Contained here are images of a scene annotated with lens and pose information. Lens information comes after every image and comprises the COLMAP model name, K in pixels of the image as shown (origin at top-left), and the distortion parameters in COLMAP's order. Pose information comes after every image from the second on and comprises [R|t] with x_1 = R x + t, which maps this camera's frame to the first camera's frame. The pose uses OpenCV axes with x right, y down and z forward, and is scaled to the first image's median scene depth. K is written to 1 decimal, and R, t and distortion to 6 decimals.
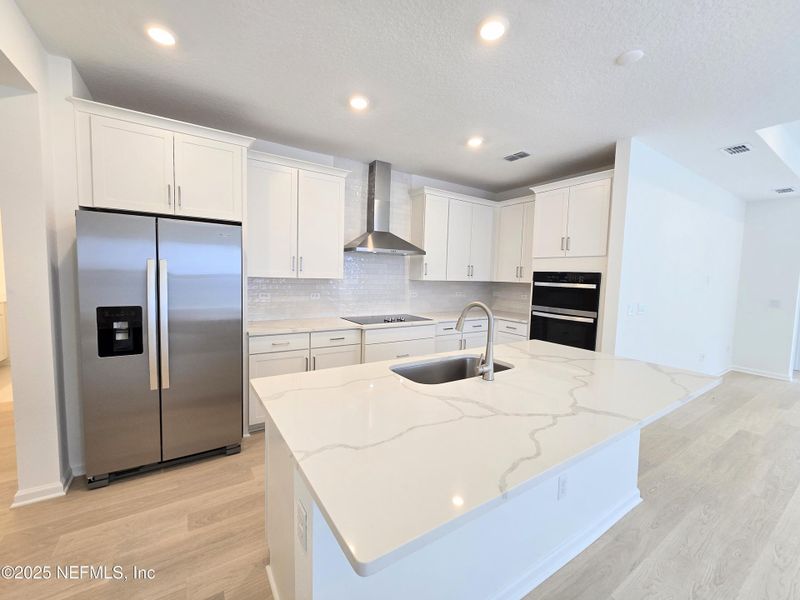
lens RADIAL K [[328.4, 0, 396.6], [0, 328.4, 298.0], [0, 0, 1]] dist [-0.002467, 0.001451]
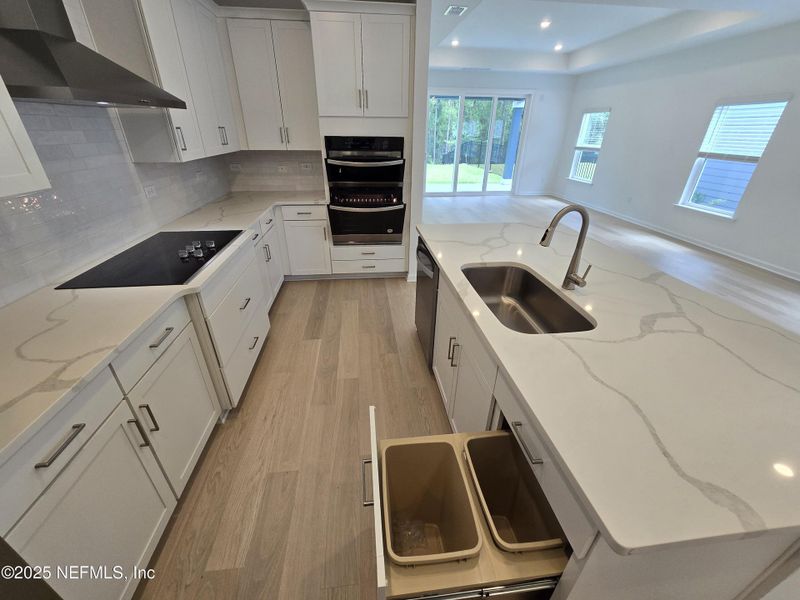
lens RADIAL K [[328.4, 0, 403.9], [0, 328.4, 297.8], [0, 0, 1]] dist [-0.002467, 0.001451]
pose [[0.440849, -0.434008, 0.785677, -0.339123], [0.068514, 0.889045, 0.452665, -0.092040], [-0.894963, -0.145726, 0.421670, 0.513336]]
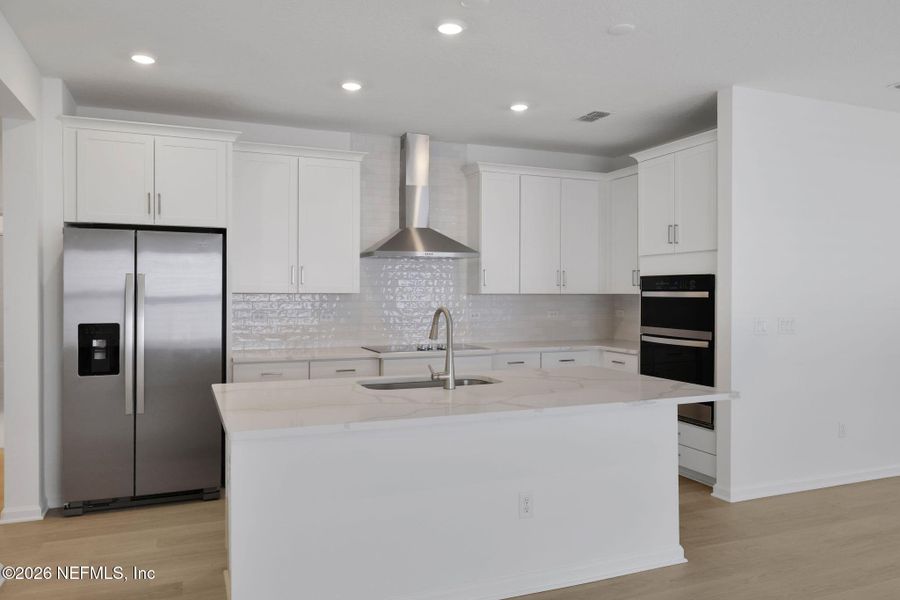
lens RADIAL K [[634.8, 0, 452.0], [0, 634.8, 295.3], [0, 0, 1]] dist [0.018369, -0.007989]
pose [[0.985230, -0.025897, -0.169267, 0.301349], [0.013771, 0.997279, -0.072422, 0.055978], [0.170682, 0.069022, 0.982906, -0.406149]]
